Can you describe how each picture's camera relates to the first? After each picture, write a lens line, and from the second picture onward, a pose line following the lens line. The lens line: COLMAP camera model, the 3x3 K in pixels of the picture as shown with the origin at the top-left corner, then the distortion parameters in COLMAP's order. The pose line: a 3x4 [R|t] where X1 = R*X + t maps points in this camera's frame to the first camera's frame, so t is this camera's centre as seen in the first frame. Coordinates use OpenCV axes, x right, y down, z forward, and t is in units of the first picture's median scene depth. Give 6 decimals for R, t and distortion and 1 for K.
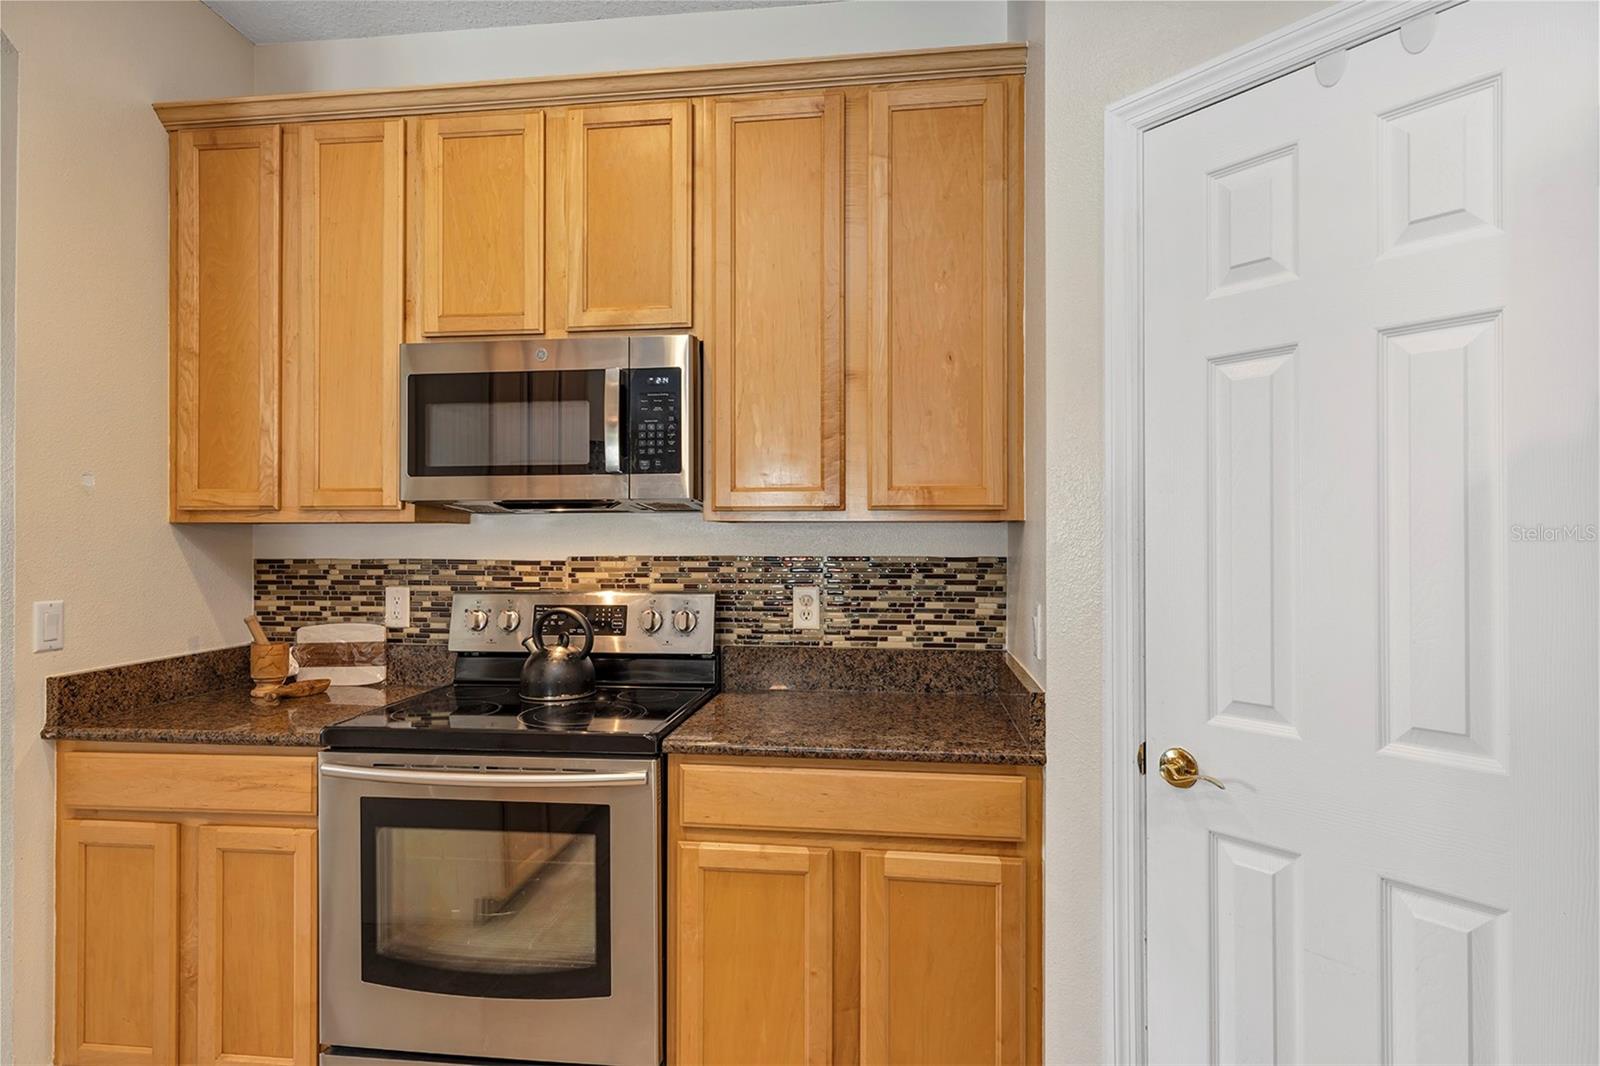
lens RADIAL K [[924.2, 0, 800.0], [0, 924.2, 533.0], [0, 0, 1]] dist [-0.001047, -0.000273]
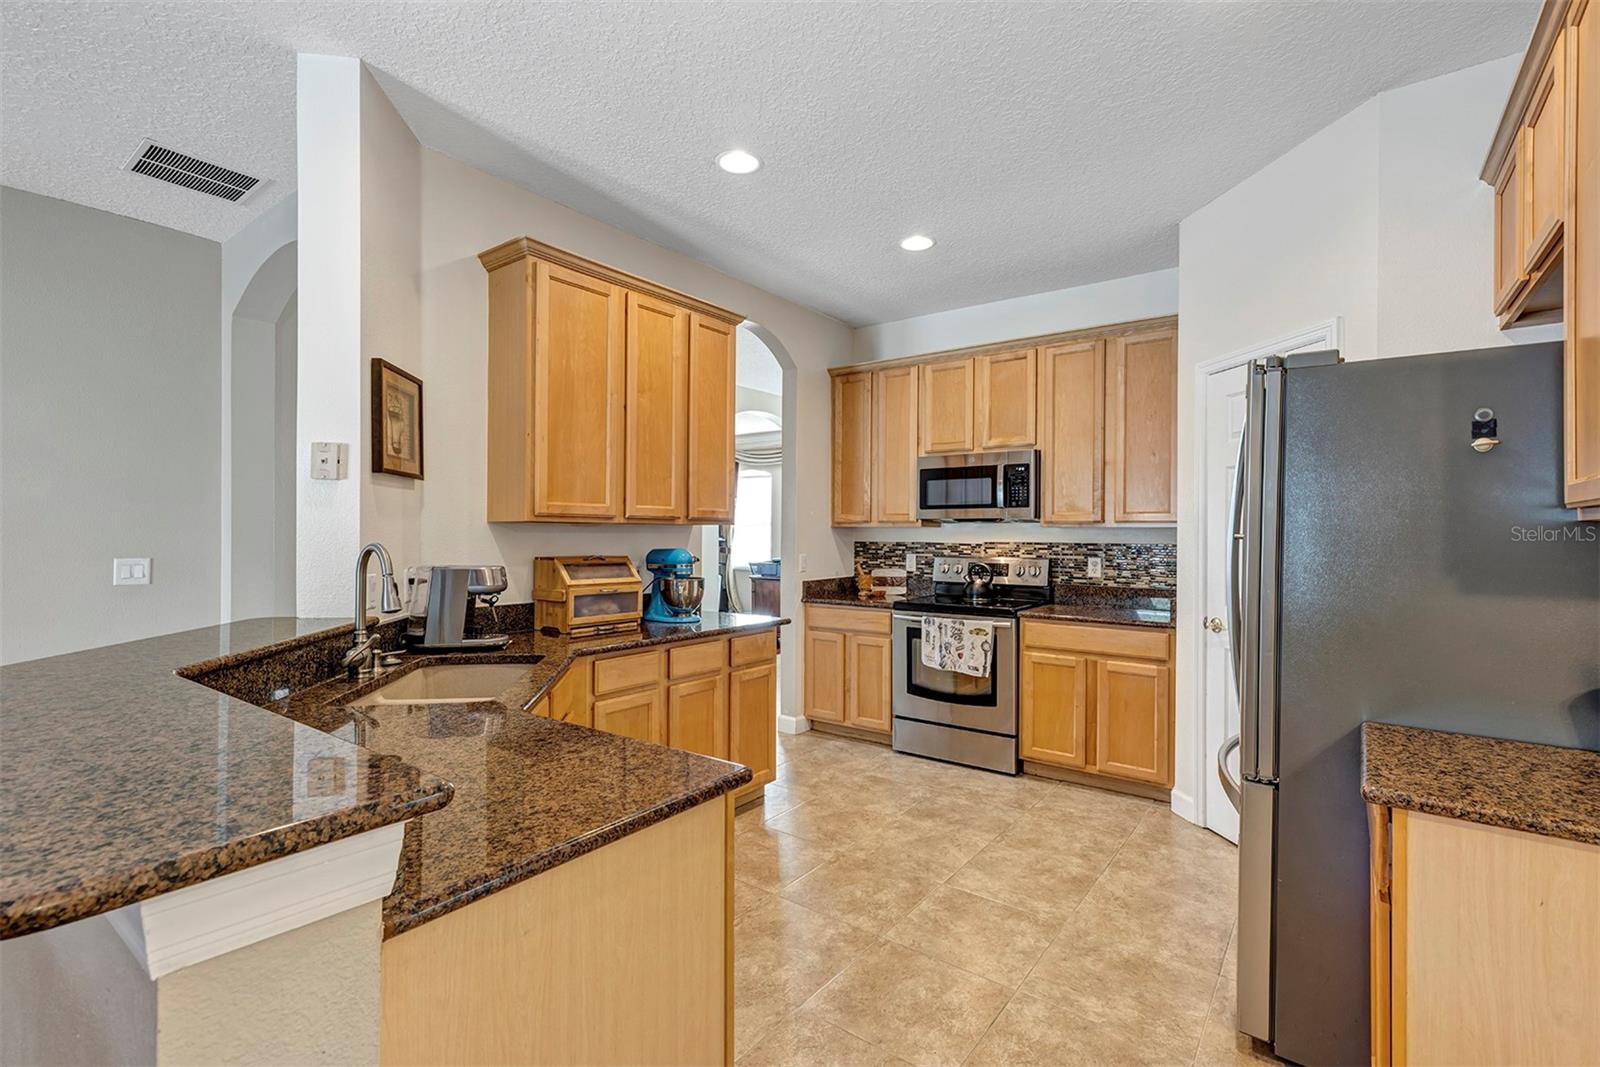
lens RADIAL K [[720.6, 0, 800.0], [0, 720.6, 533.5], [0, 0, 1]] dist [0.000591, 0.000071]
pose [[0.874523, 0.006304, -0.484944, 0.234560], [-0.002826, 0.999965, 0.007903, -0.008890], [0.484976, -0.005540, 0.874510, -0.840620]]
